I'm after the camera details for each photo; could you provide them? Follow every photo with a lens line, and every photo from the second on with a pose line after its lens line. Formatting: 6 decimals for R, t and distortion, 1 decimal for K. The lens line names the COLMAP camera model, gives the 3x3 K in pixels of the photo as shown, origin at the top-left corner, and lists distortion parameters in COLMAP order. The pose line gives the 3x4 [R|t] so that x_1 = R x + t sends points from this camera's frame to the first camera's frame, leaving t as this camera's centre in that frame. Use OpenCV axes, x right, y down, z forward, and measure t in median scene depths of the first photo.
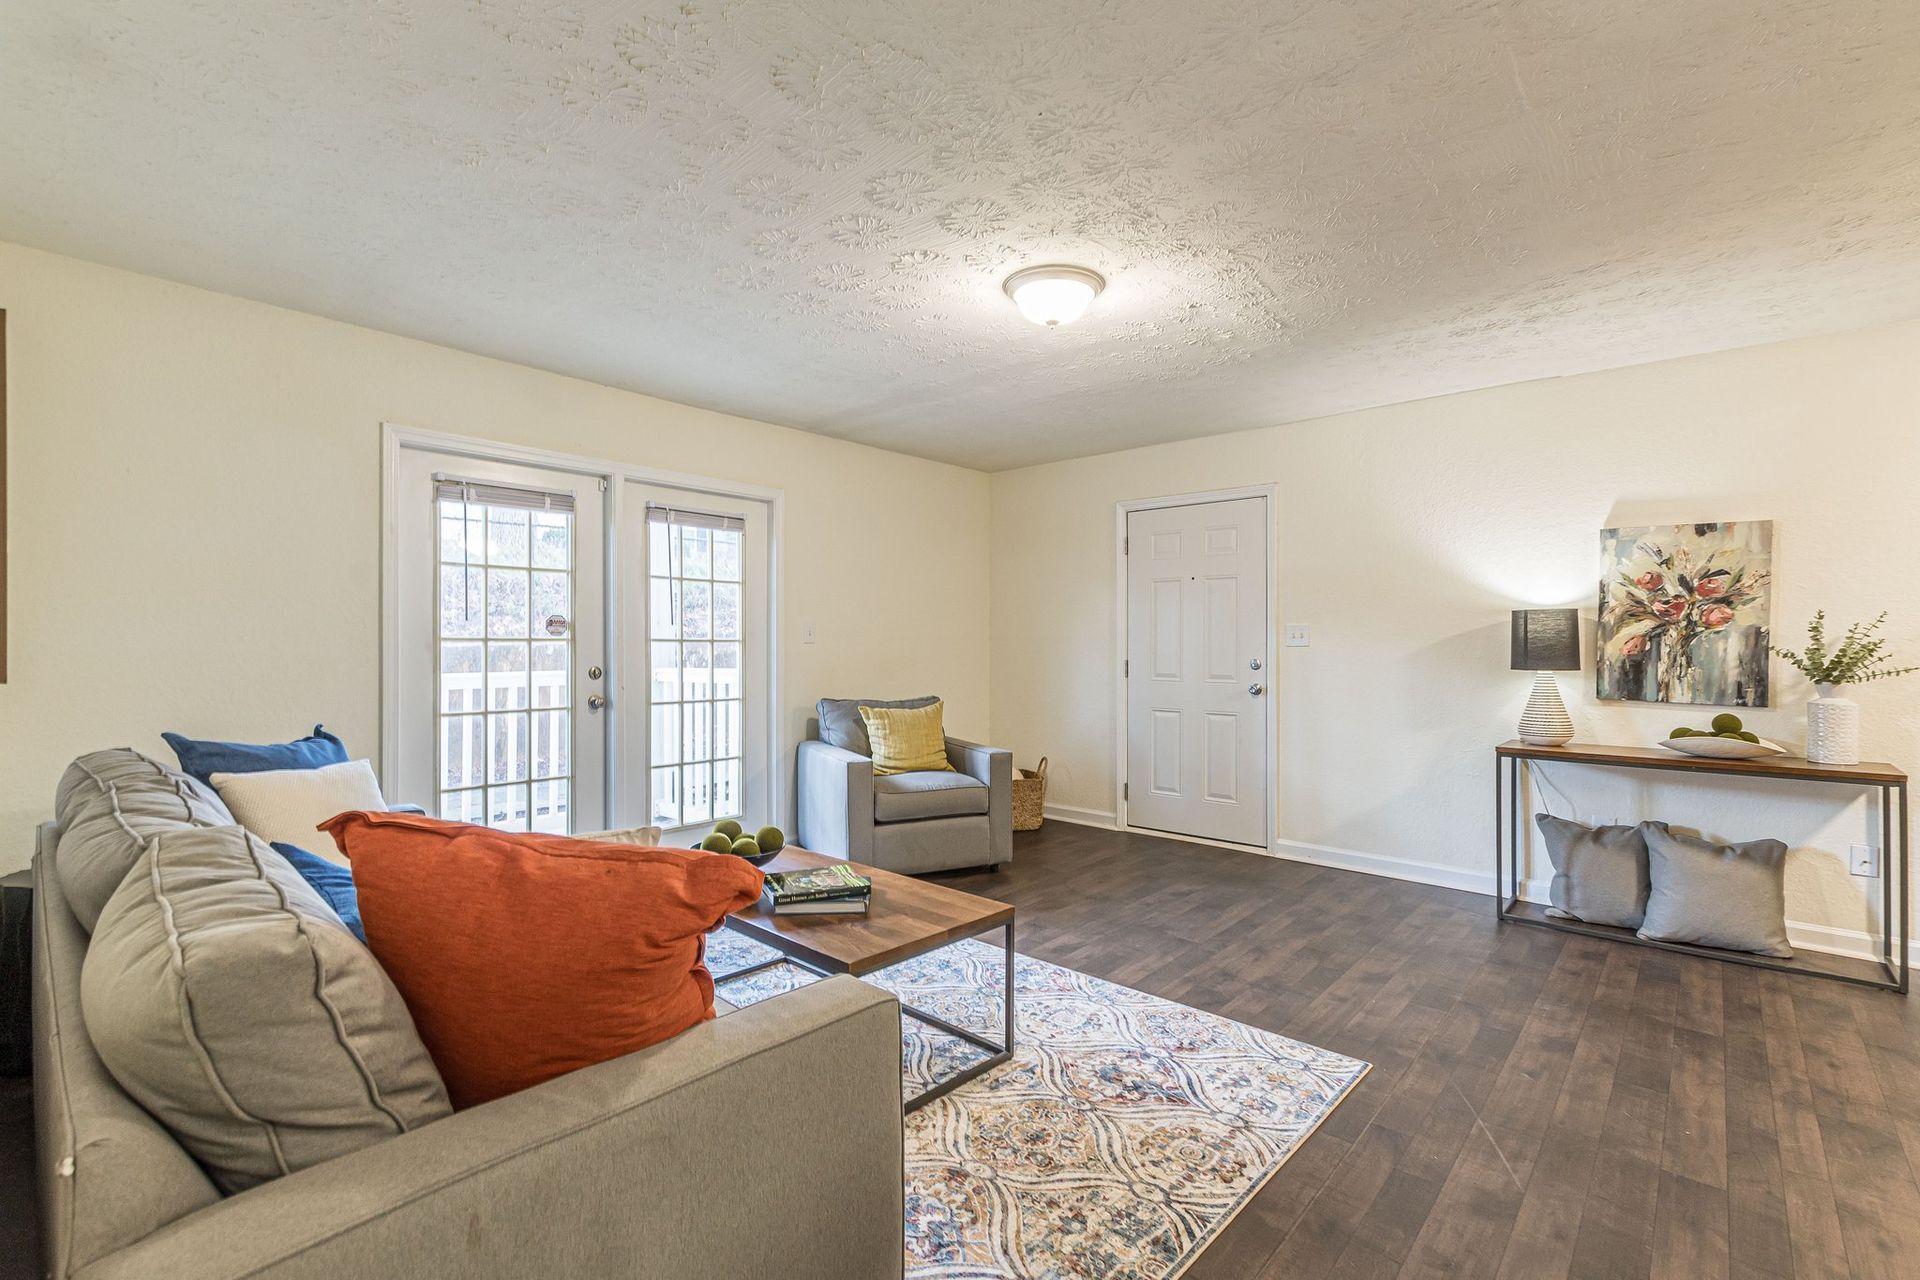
lens RADIAL K [[848.7, 0, 957.4], [0, 848.7, 640.2], [0, 0, 1]] dist [0.004529, -0.003253]
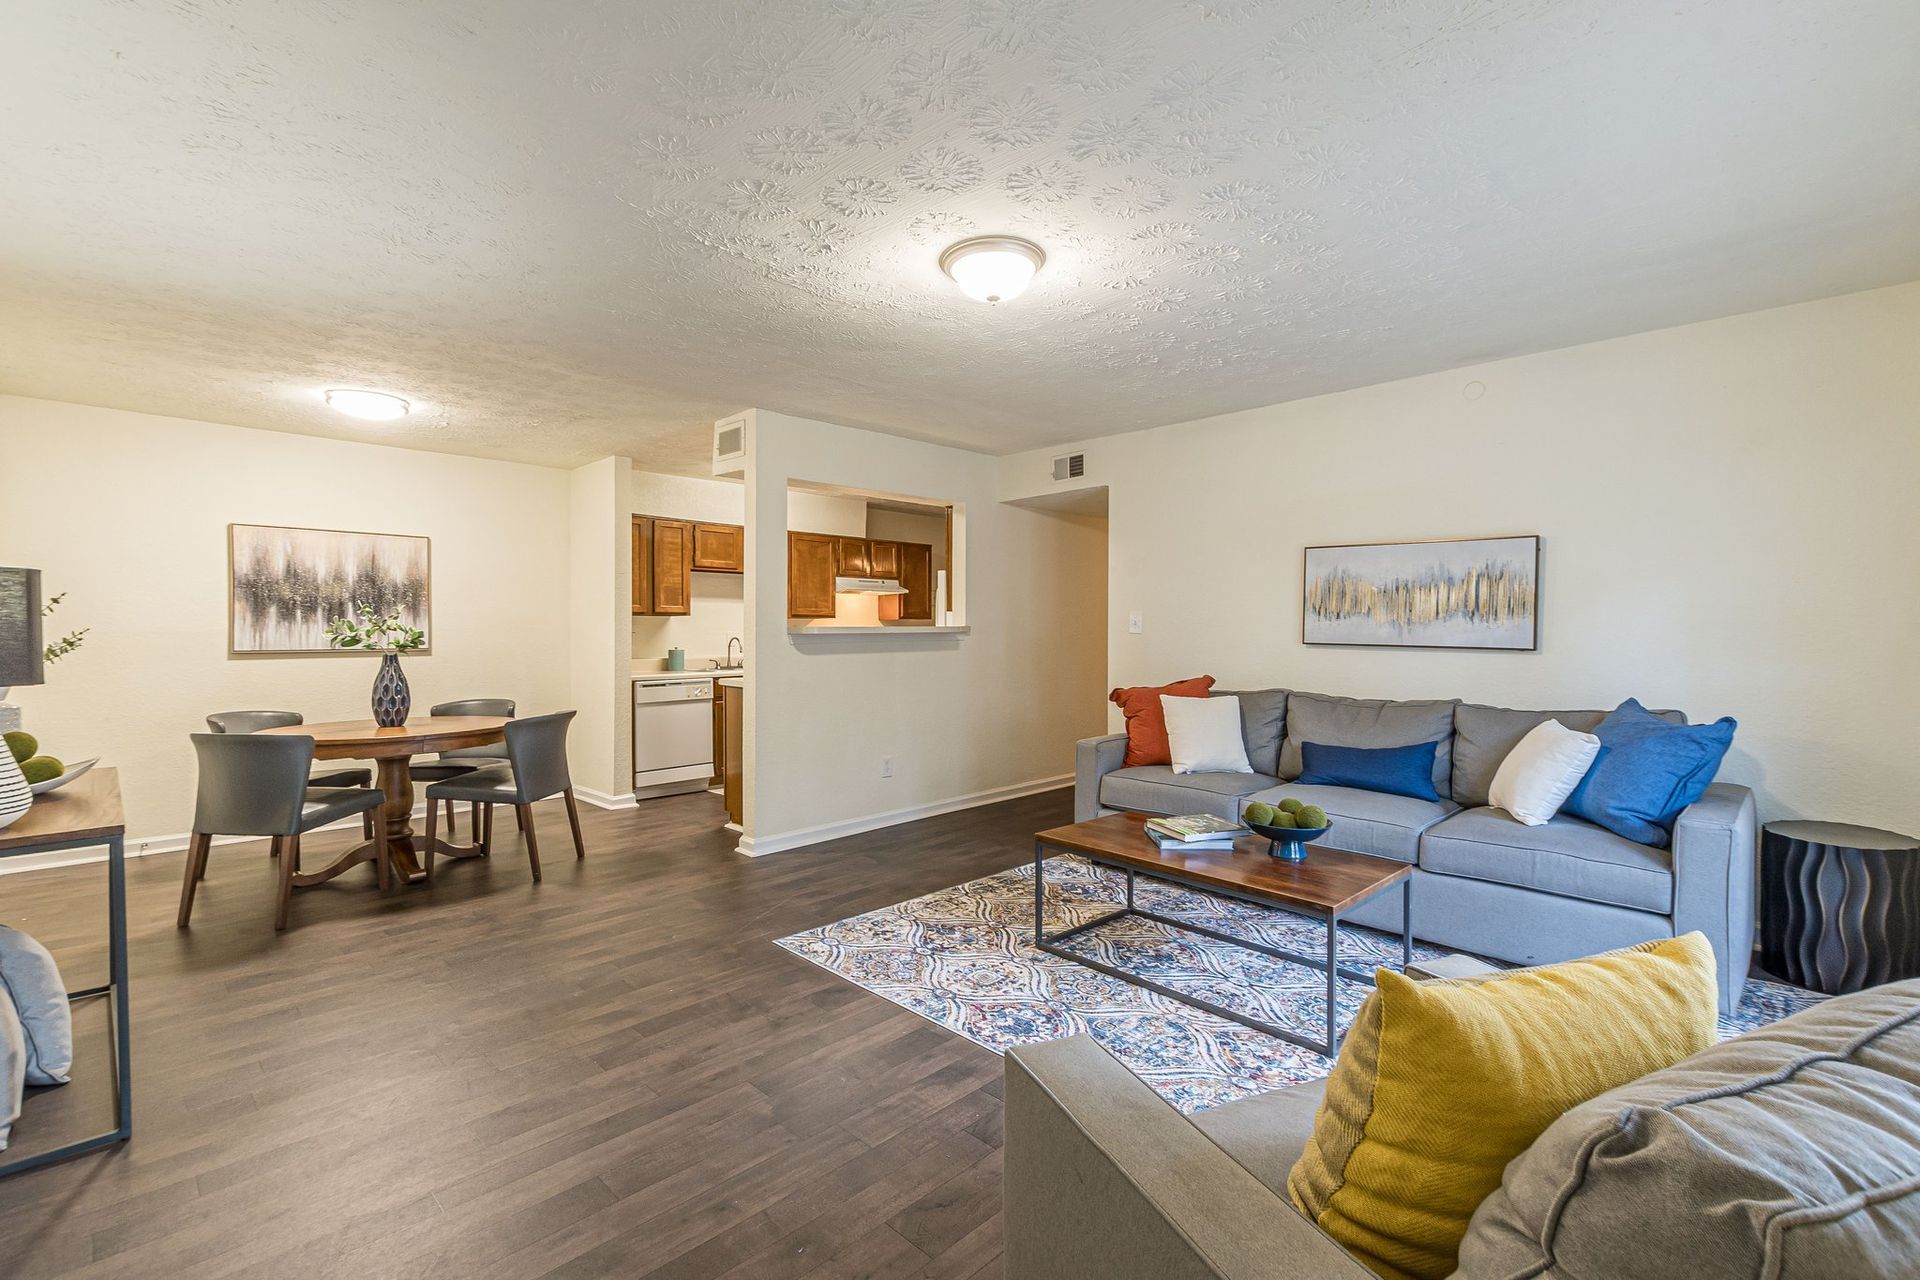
lens RADIAL K [[848.7, 0, 957.0], [0, 848.7, 636.4], [0, 0, 1]] dist [0.004529, -0.003253]
pose [[-0.998672, -0.000690, 0.051514, 0.089956], [-0.000410, 0.999985, 0.005432, 0.000631], [-0.051517, 0.005404, -0.998657, 1.740115]]
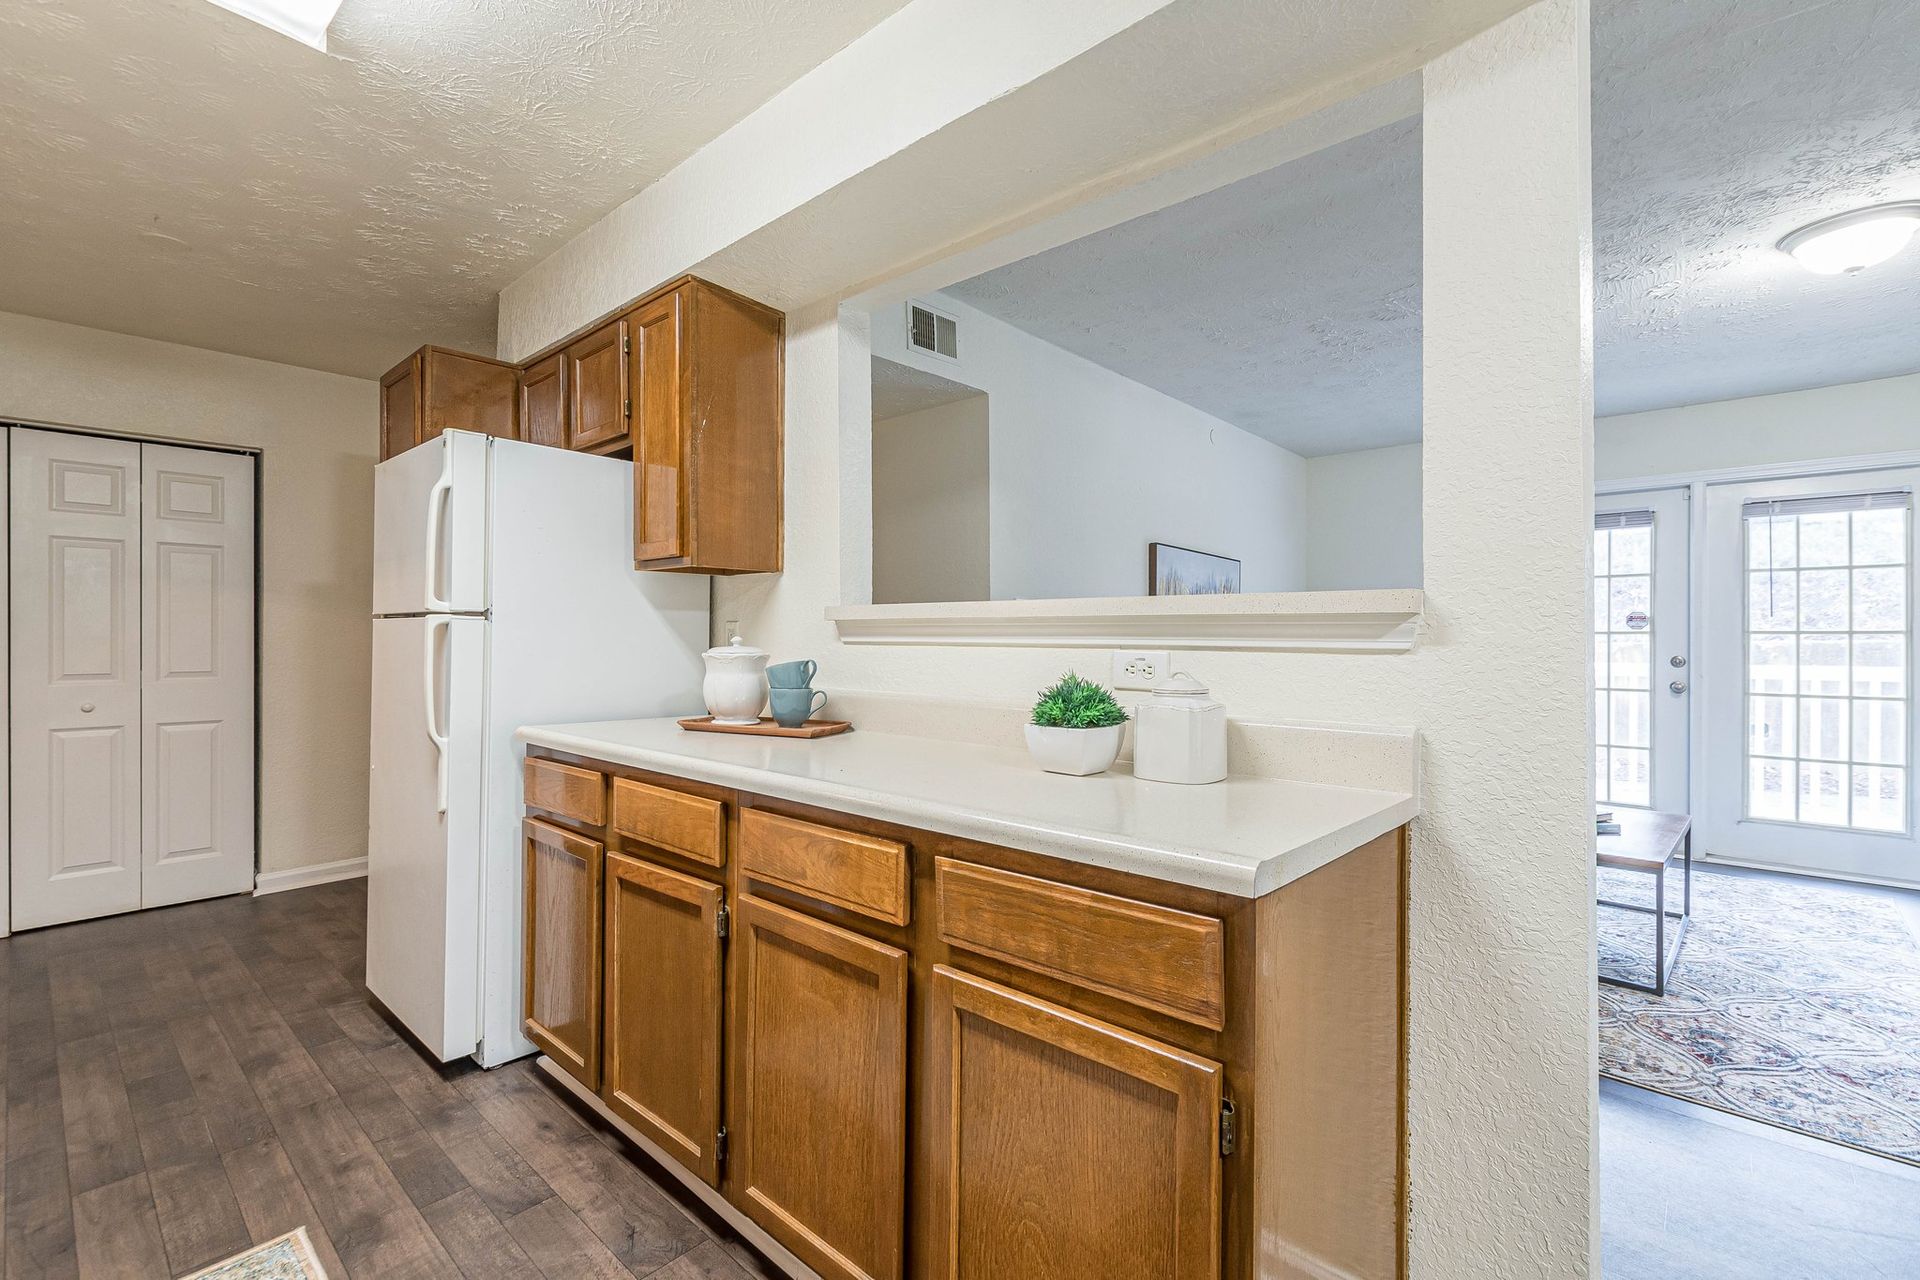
lens RADIAL K [[848.7, 0, 947.4], [0, 848.7, 638.9], [0, 0, 1]] dist [0.004529, -0.003253]
pose [[-0.010800, -0.003634, -0.999935, 0.901794], [-0.001031, 0.999993, -0.003624, 0.017182], [0.999941, 0.000992, -0.010804, 0.047298]]
